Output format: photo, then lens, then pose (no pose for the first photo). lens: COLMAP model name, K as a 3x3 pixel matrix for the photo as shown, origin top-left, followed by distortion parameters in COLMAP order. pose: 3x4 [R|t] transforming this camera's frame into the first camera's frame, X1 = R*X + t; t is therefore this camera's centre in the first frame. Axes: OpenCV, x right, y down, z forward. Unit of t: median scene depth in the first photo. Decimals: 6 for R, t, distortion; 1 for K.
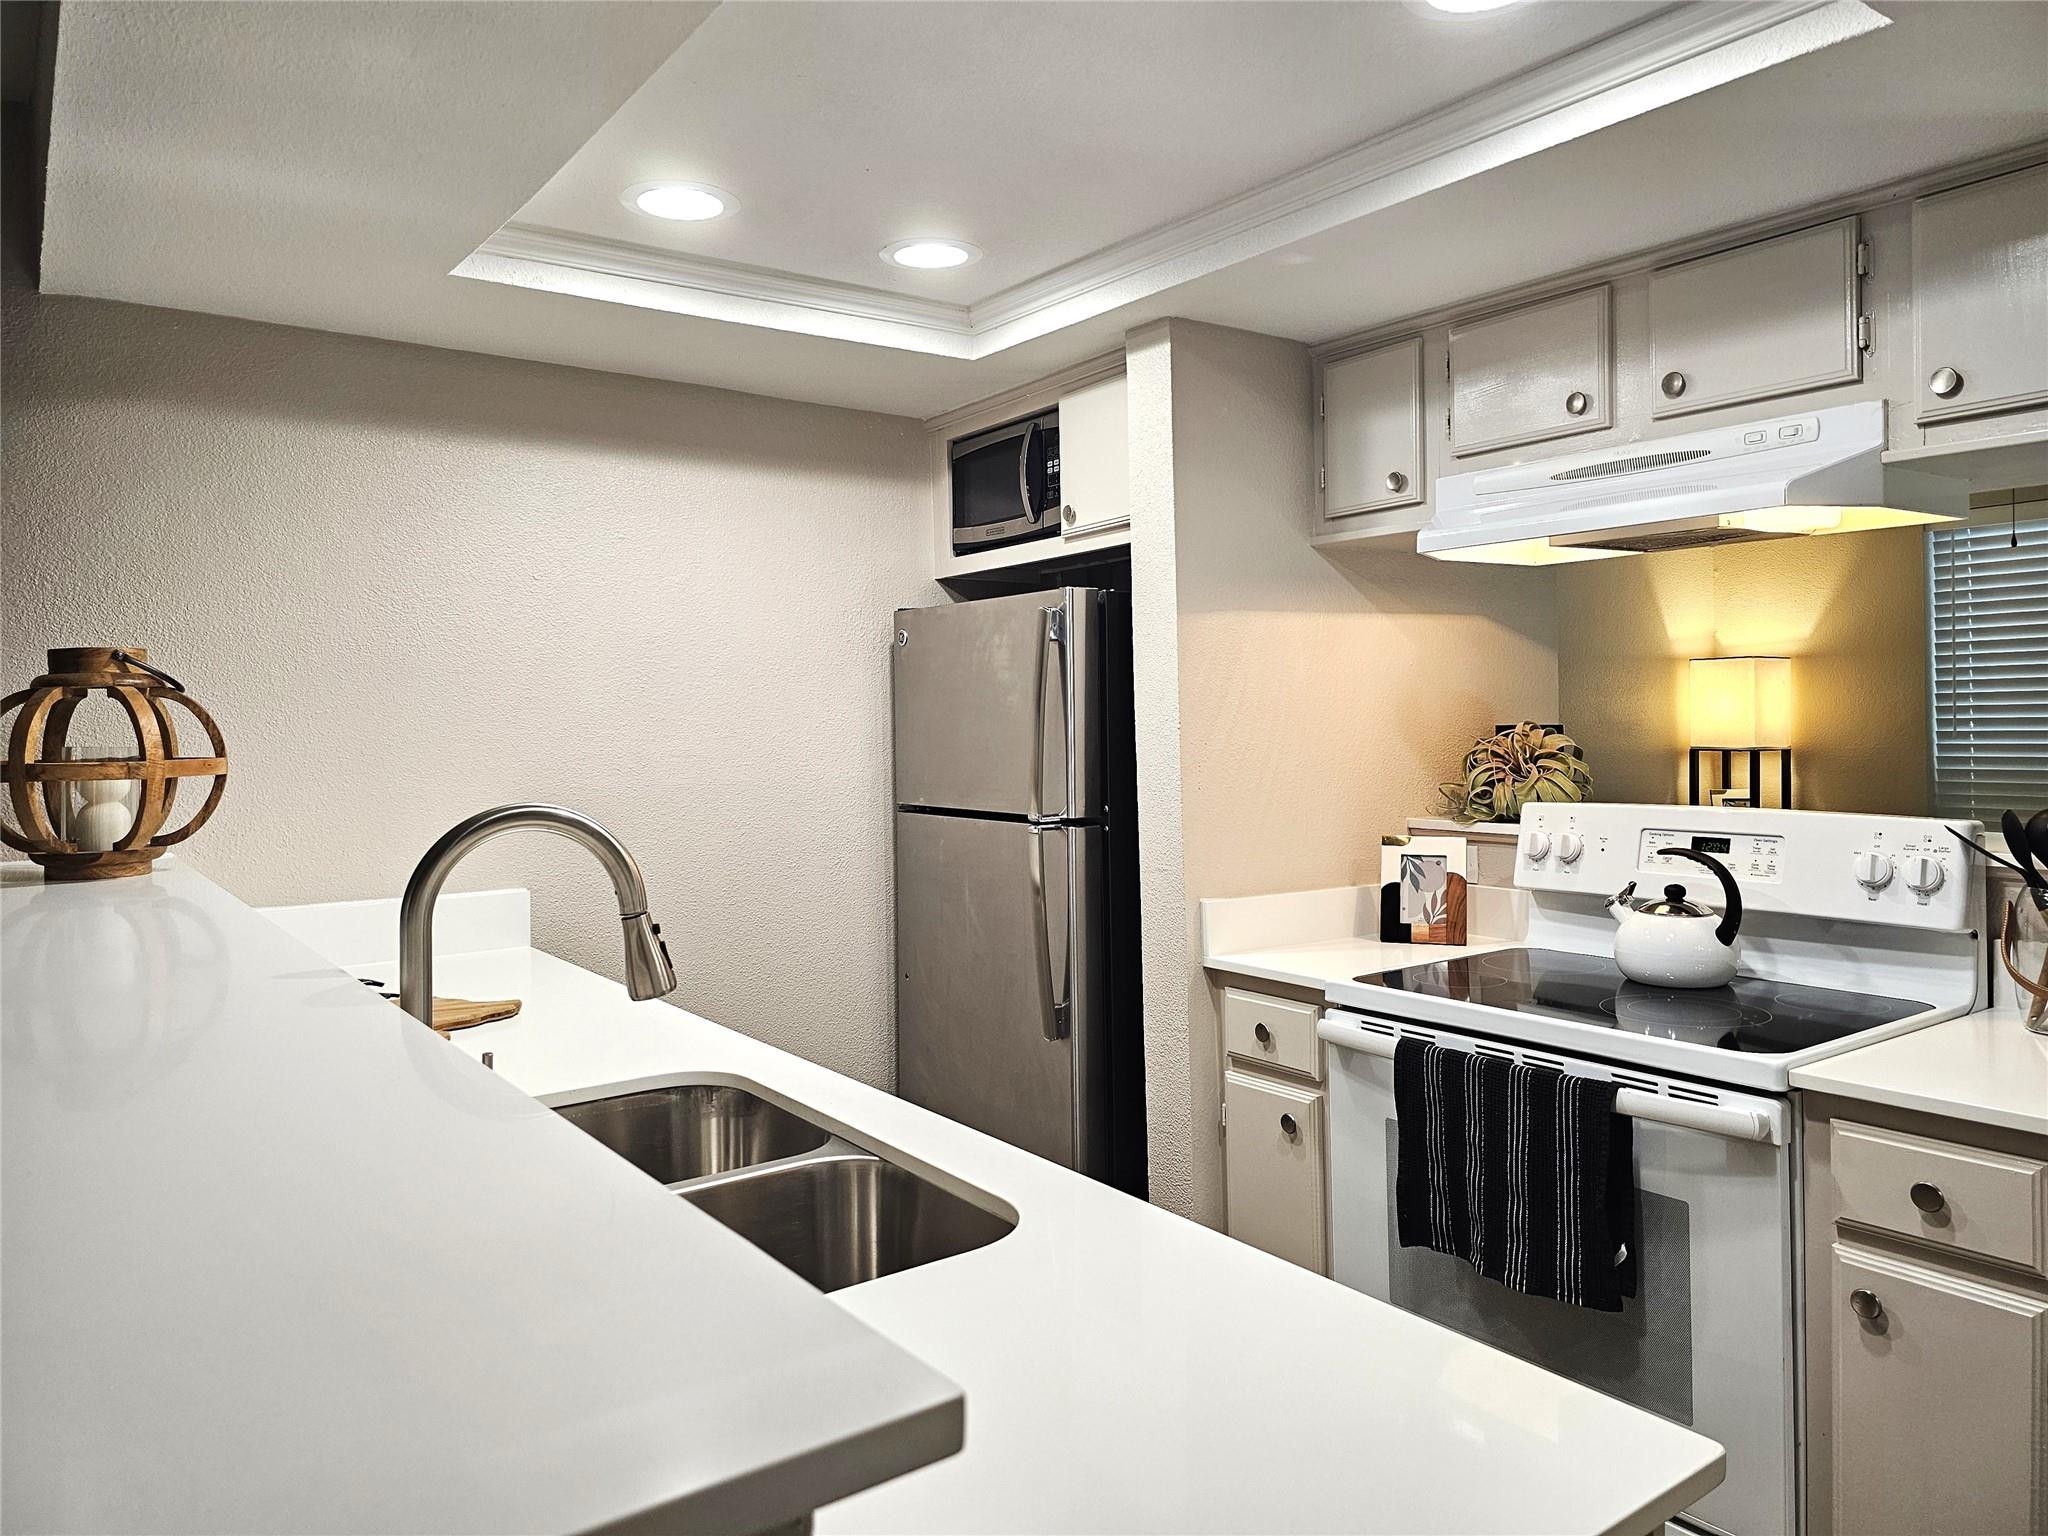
lens RADIAL K [[1396.9, 0, 1011.8], [0, 1396.9, 751.9], [0, 0, 1]] dist [0.033446, -0.023059]
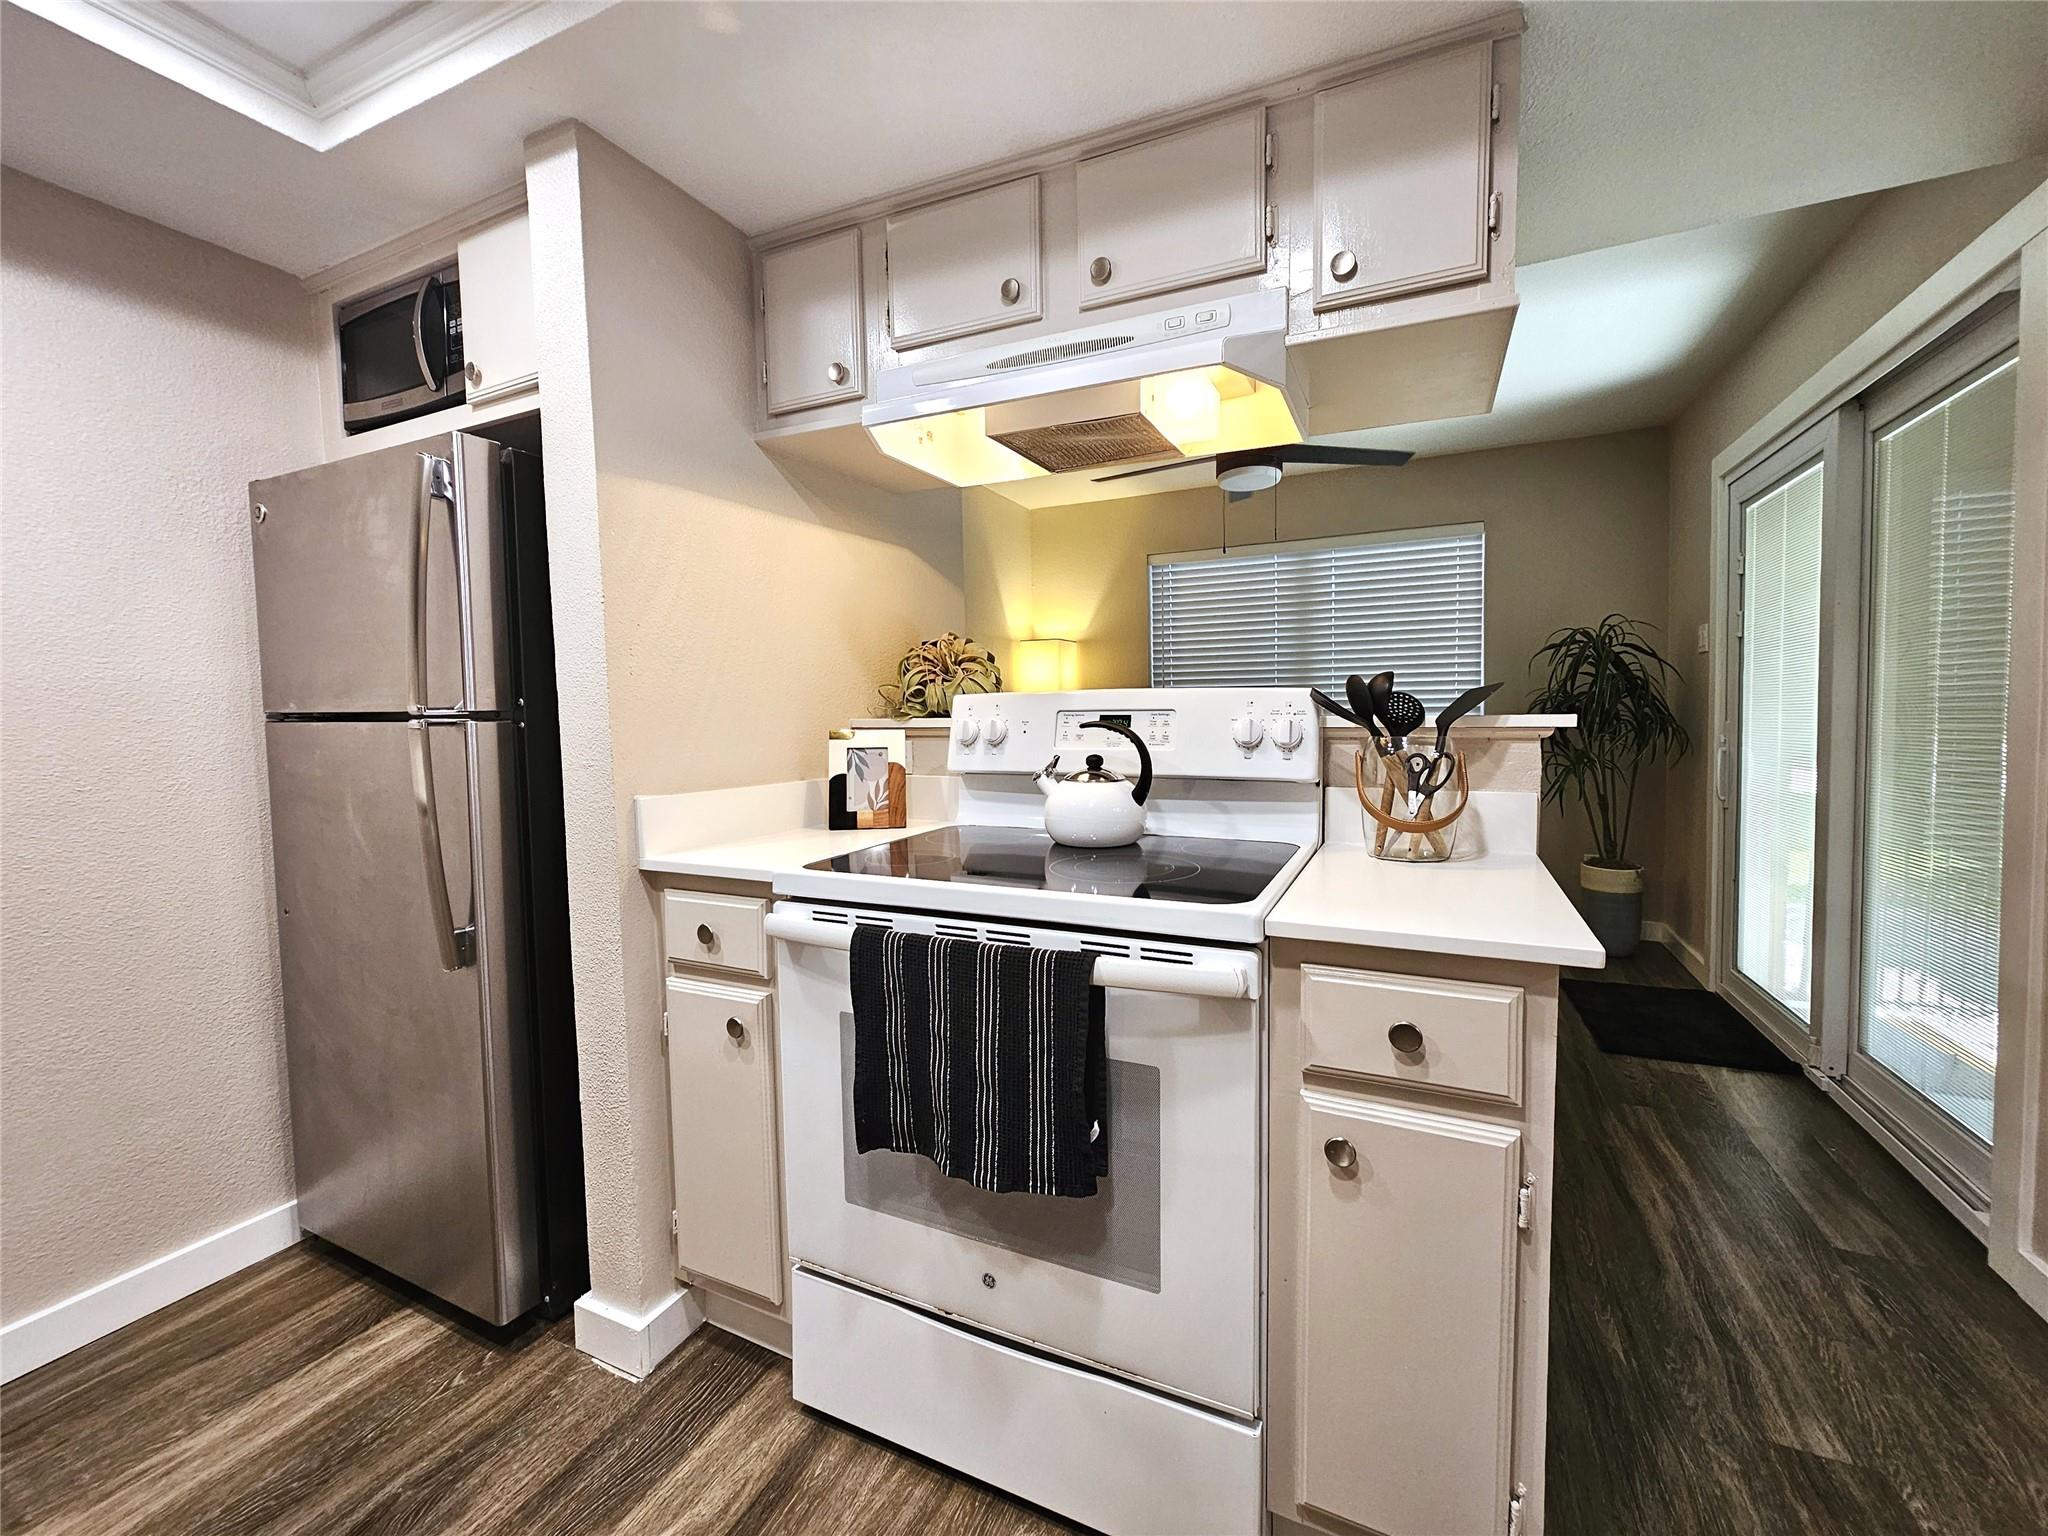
lens RADIAL K [[823.2, 0, 1029.6], [0, 823.2, 747.5], [0, 0, 1]] dist [0.002210, 0.000008]
pose [[0.873107, -0.018173, 0.487190, 0.104643], [0.010894, 0.999783, 0.017769, 0.070939], [-0.487407, -0.010207, 0.873115, 0.427790]]
